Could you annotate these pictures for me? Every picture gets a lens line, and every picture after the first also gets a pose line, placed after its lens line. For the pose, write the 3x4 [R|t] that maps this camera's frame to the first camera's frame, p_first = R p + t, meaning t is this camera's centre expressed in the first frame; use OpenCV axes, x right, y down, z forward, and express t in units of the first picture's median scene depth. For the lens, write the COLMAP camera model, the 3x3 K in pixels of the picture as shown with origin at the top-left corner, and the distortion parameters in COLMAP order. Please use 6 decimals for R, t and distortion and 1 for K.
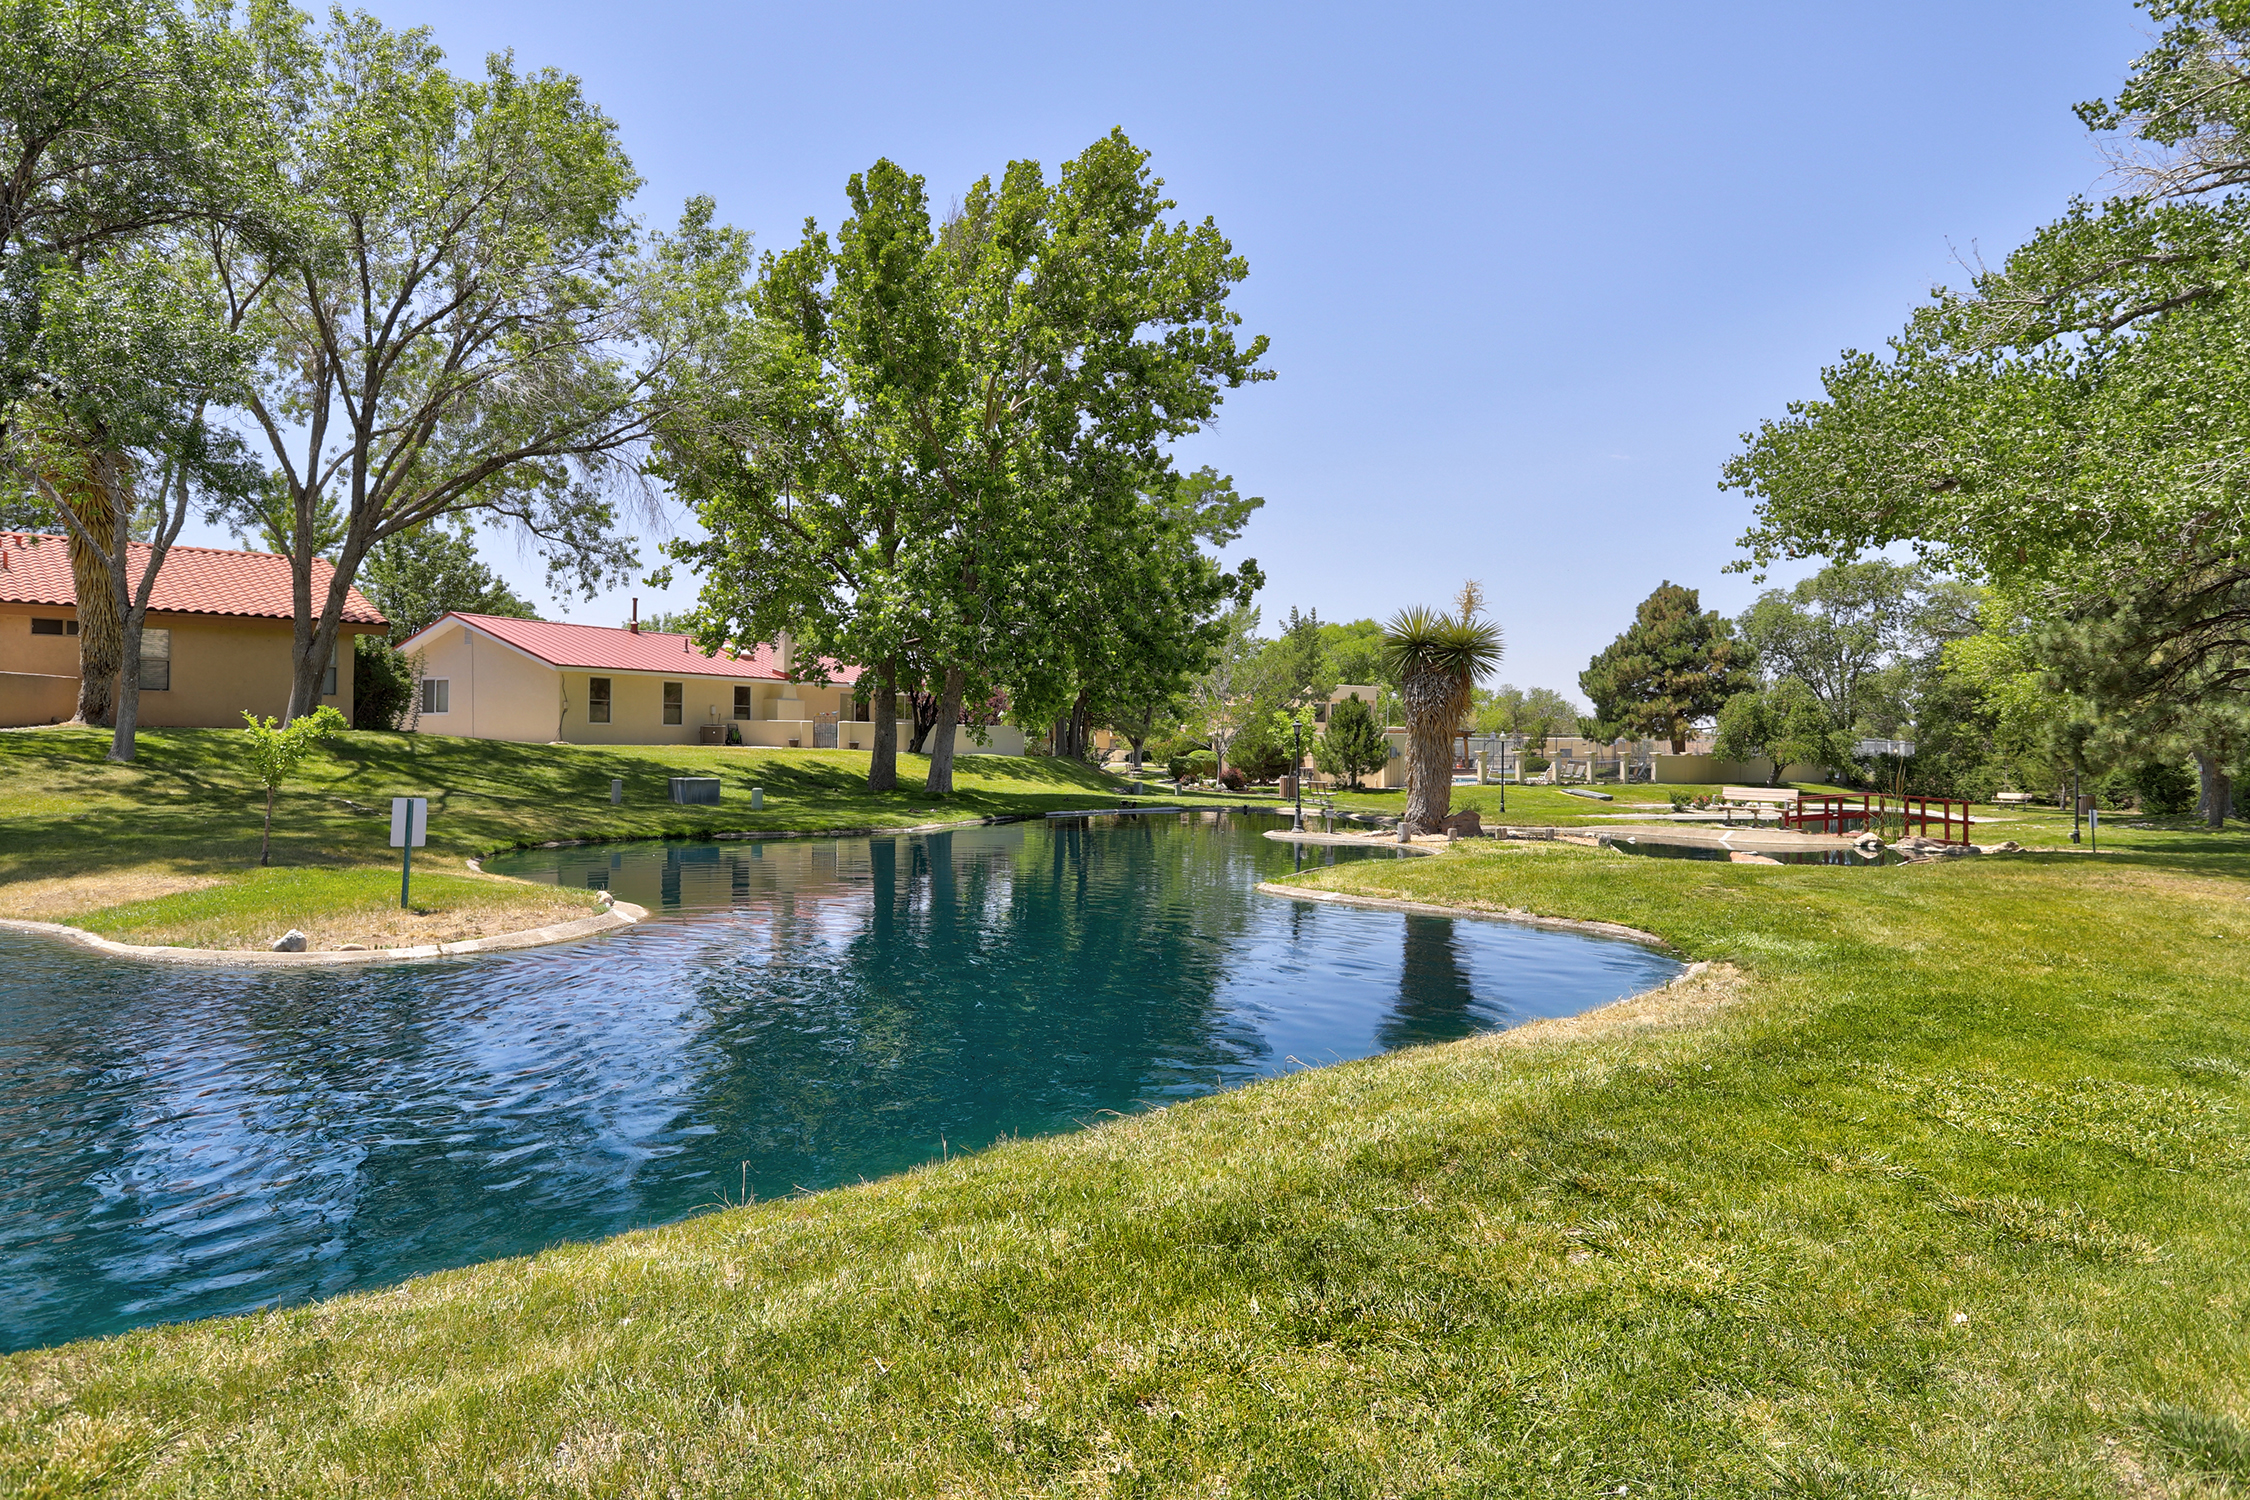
lens RADIAL K [[1393.7, 0, 1110.5], [0, 1393.7, 748.7], [0, 0, 1]] dist [-0.006559, -0.000669]
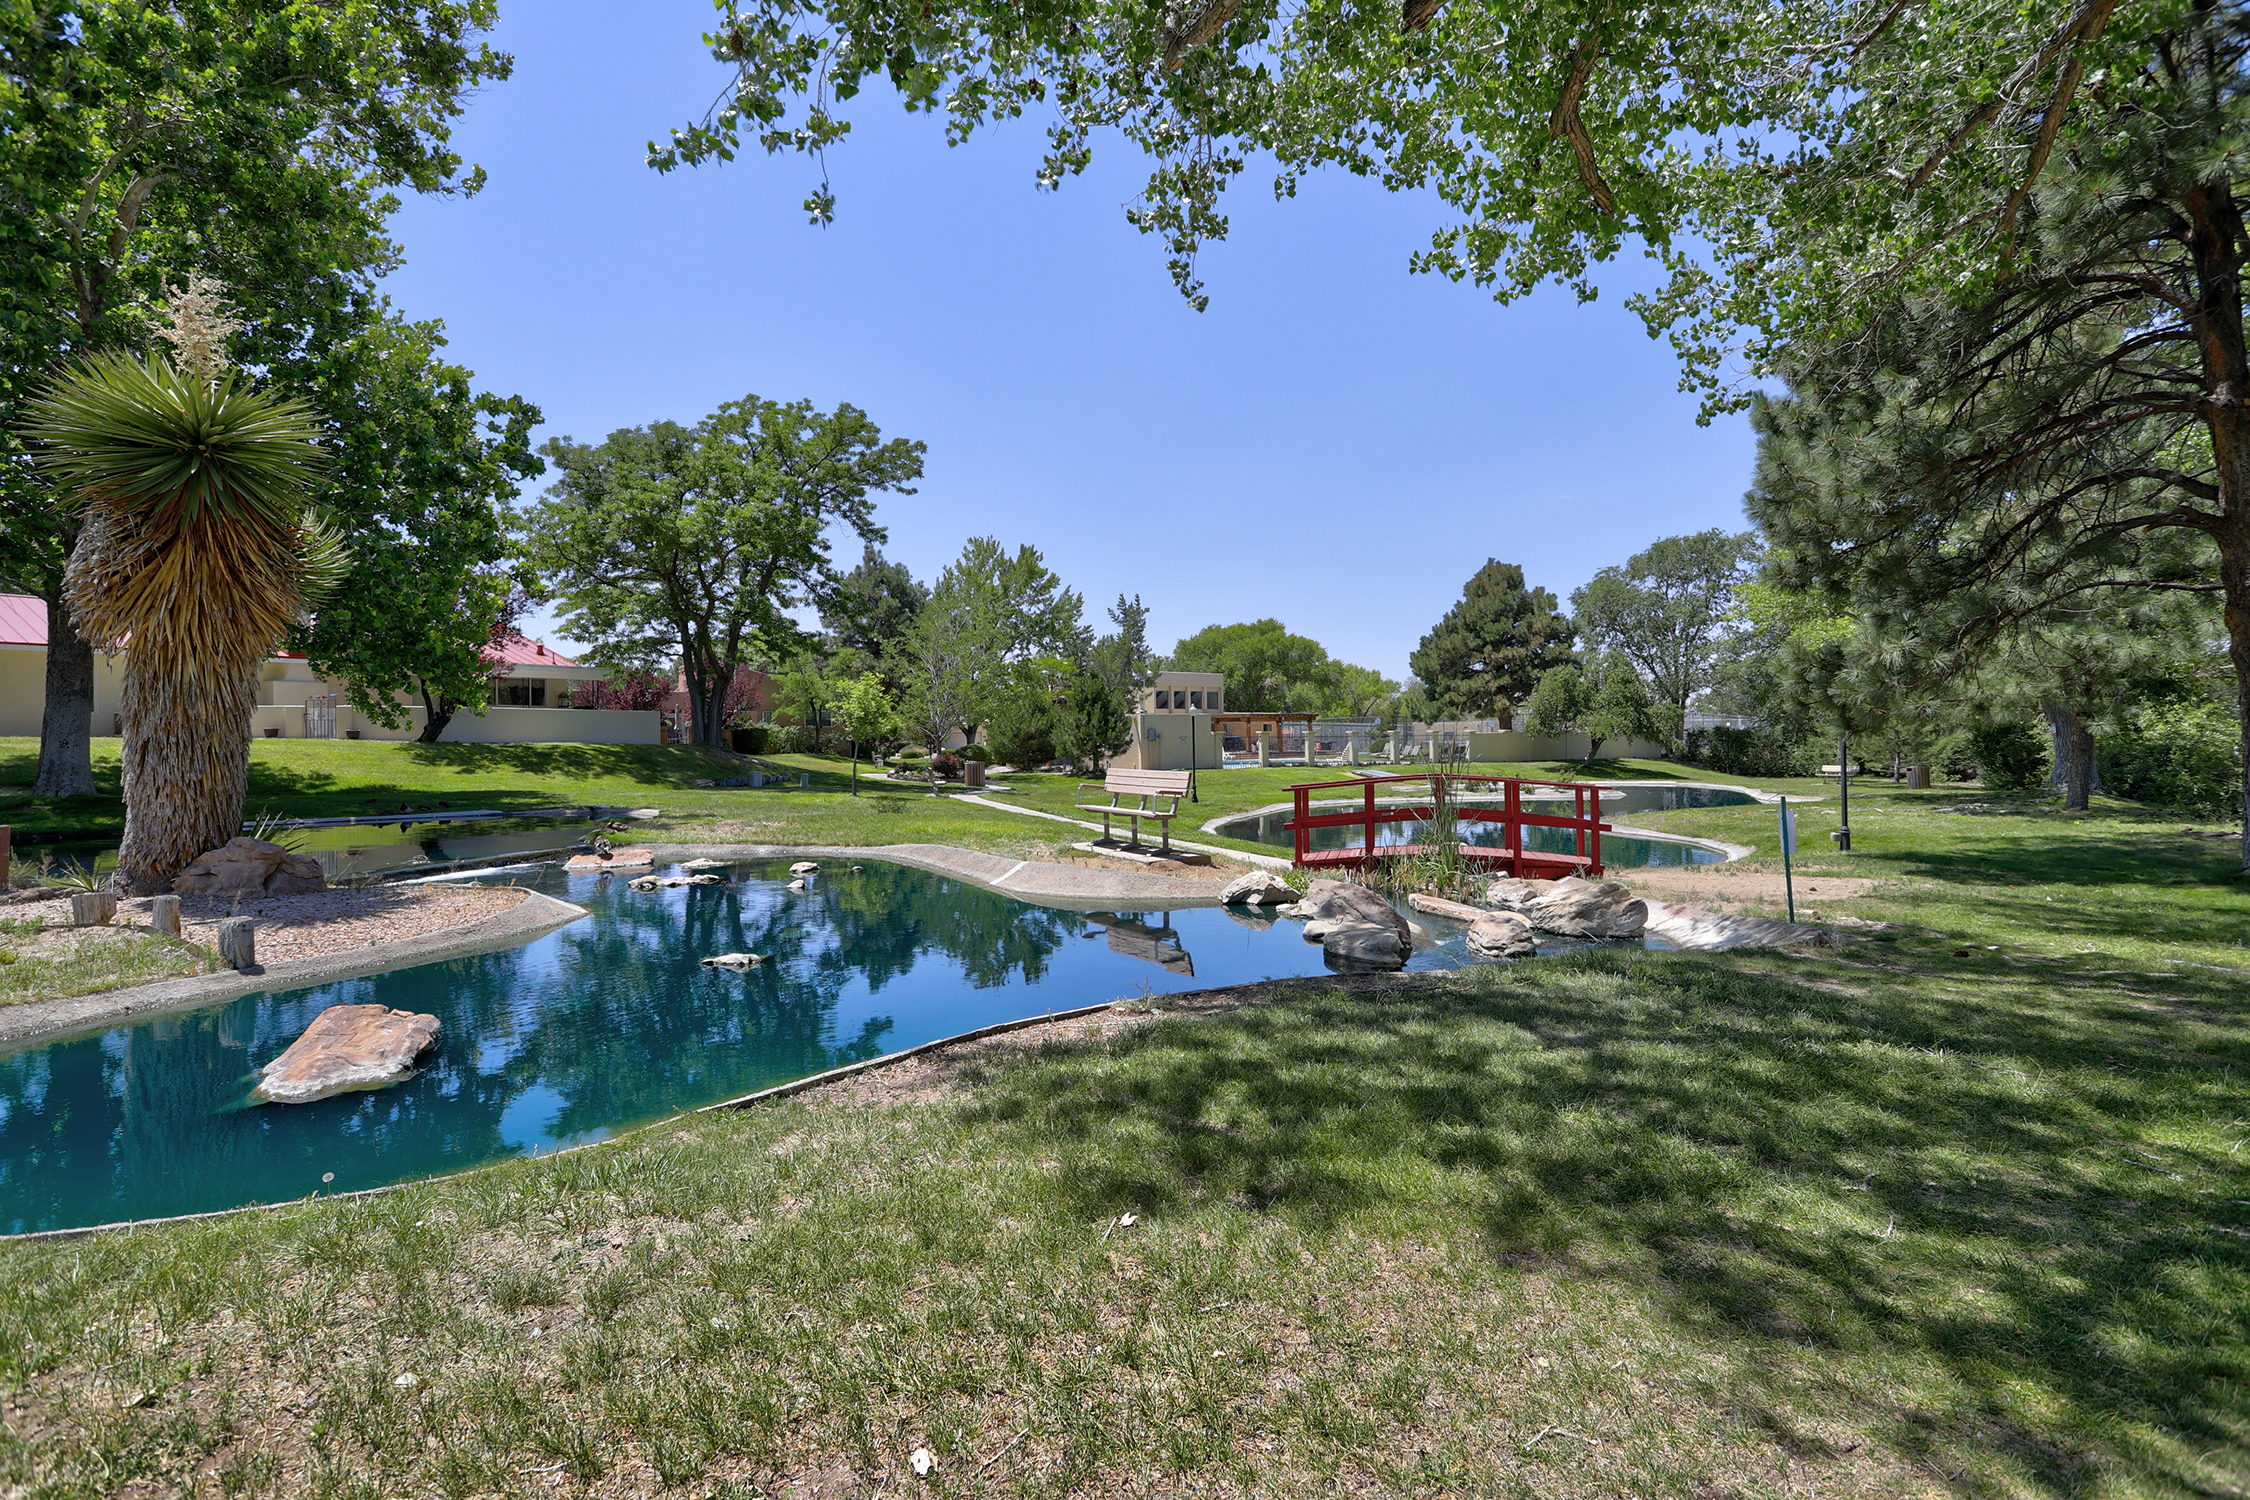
lens RADIAL K [[1096.5, 0, 1131.9], [0, 1096.5, 743.3], [0, 0, 1]] dist [0.001665, 0.000966]
pose [[0.999339, -0.019909, -0.030433, 0.175221], [0.019919, 0.999802, 0.000030, 0.006870], [0.030426, -0.000636, 0.999537, 0.224683]]
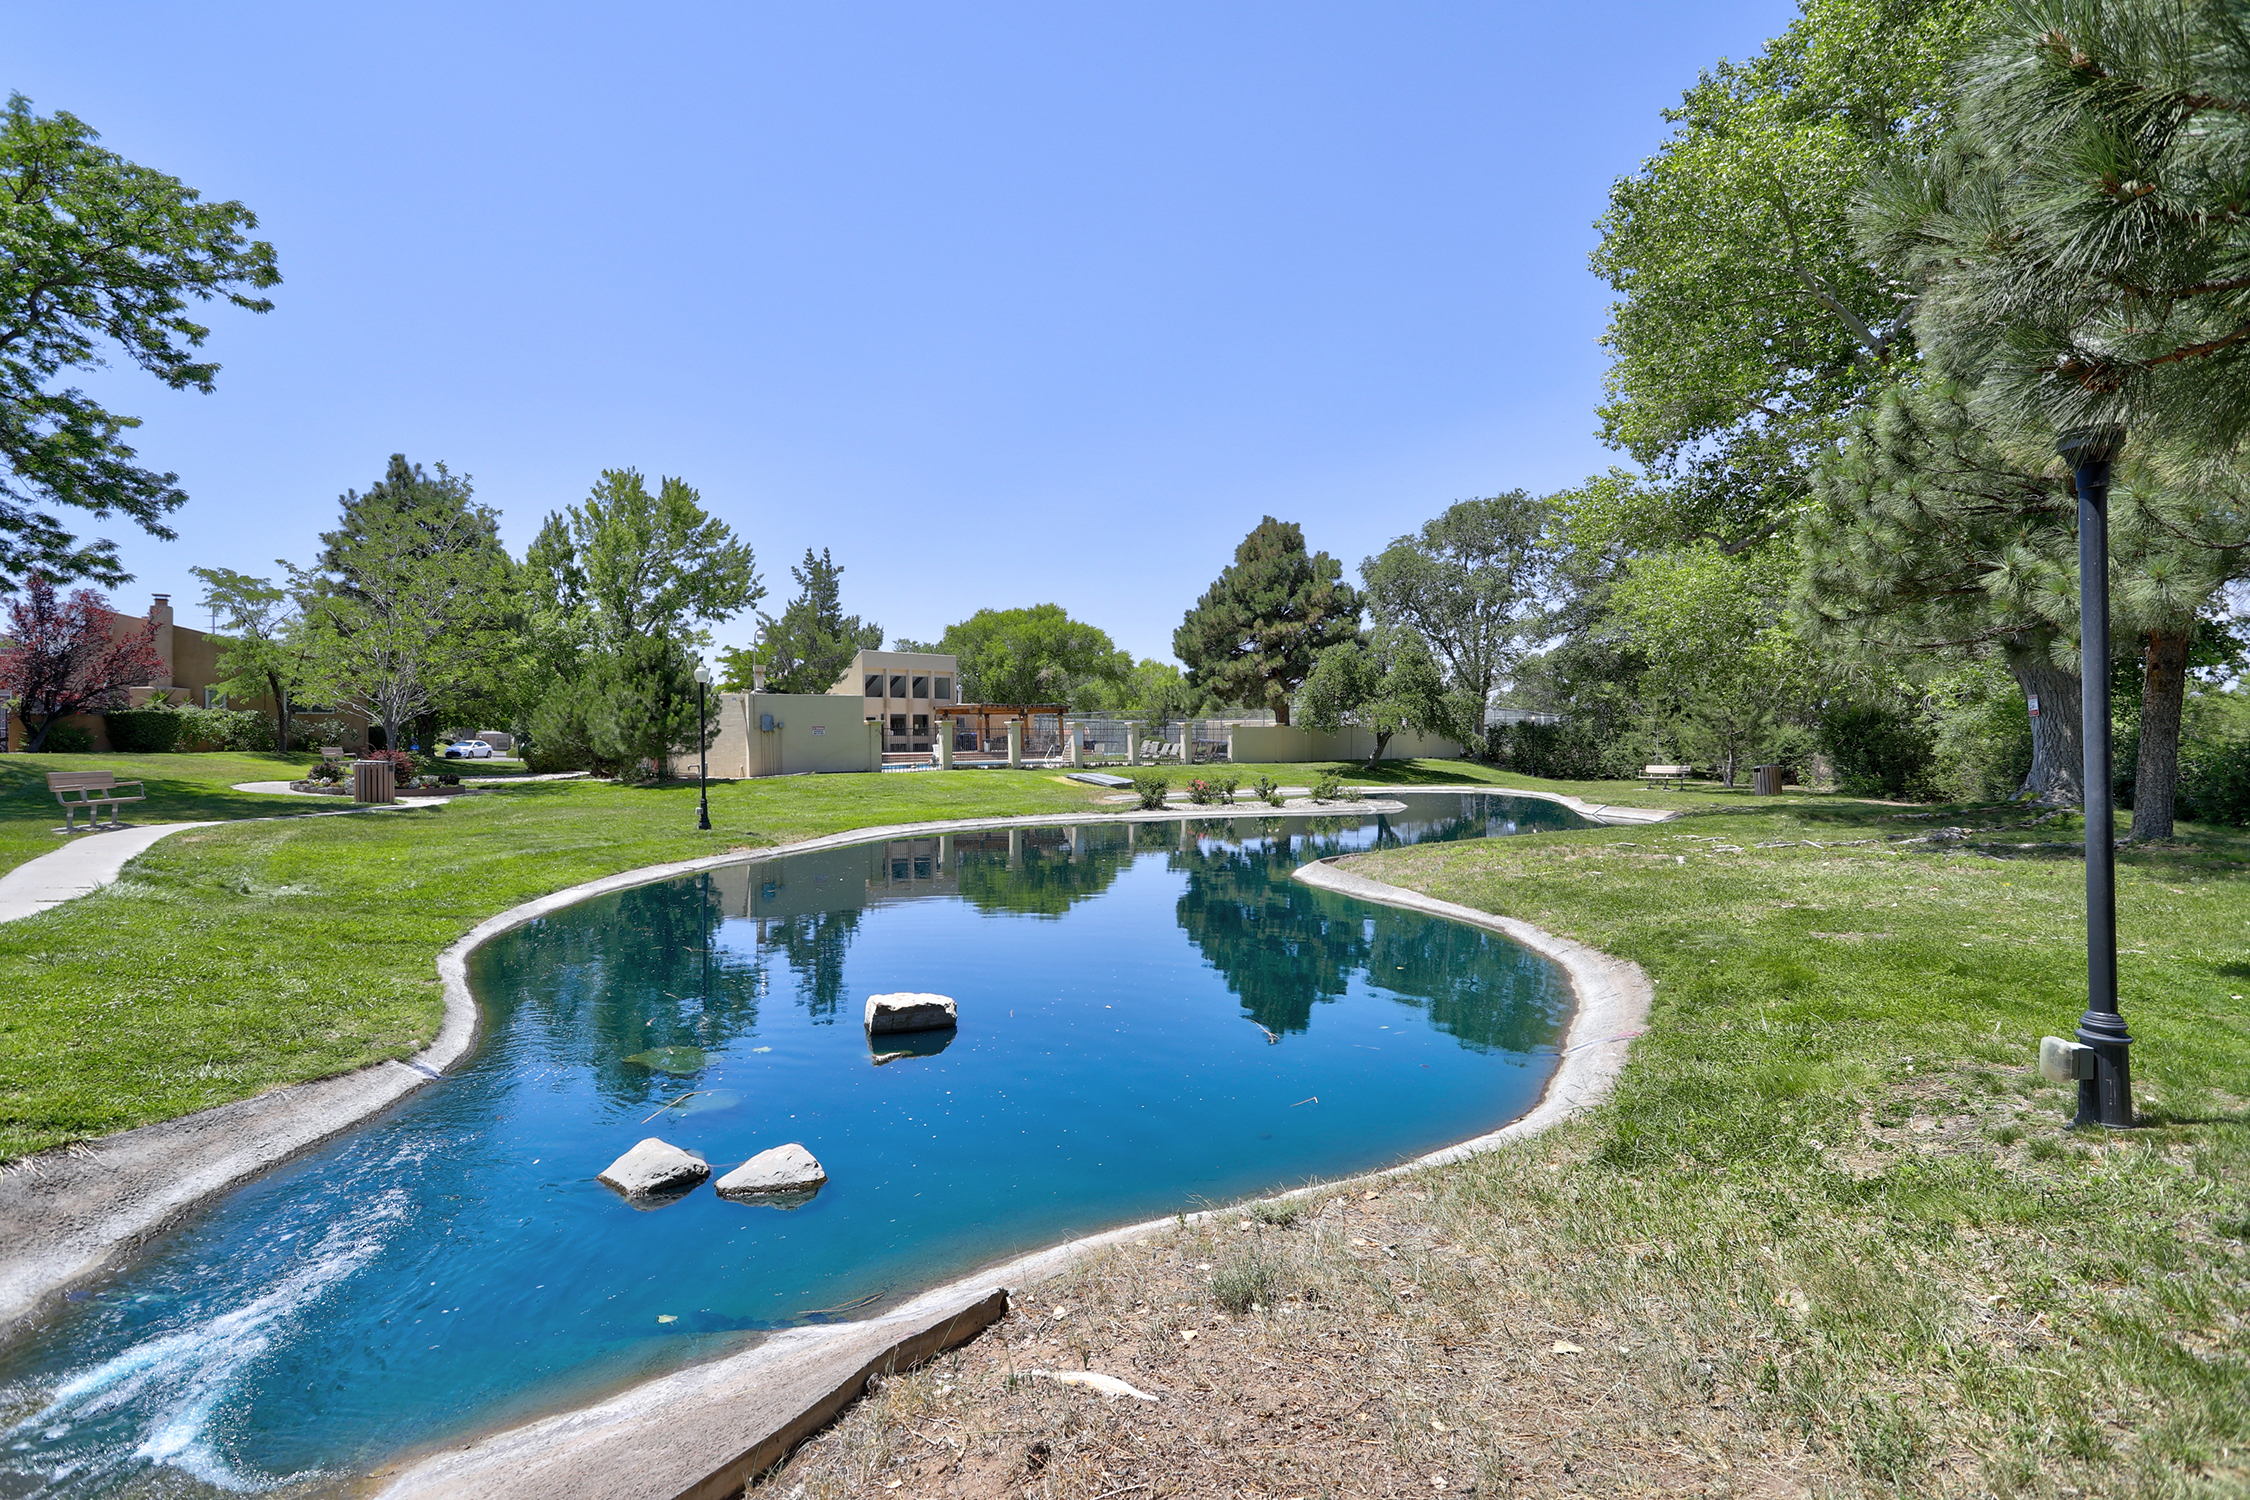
lens RADIAL K [[1096.5, 0, 1142.6], [0, 1096.5, 748.5], [0, 0, 1]] dist [0.001665, 0.000966]
pose [[0.991028, -0.019936, 0.132161, 0.254672], [0.019445, 0.999798, 0.005005, 0.012596], [-0.132234, -0.002390, 0.991216, 0.393950]]
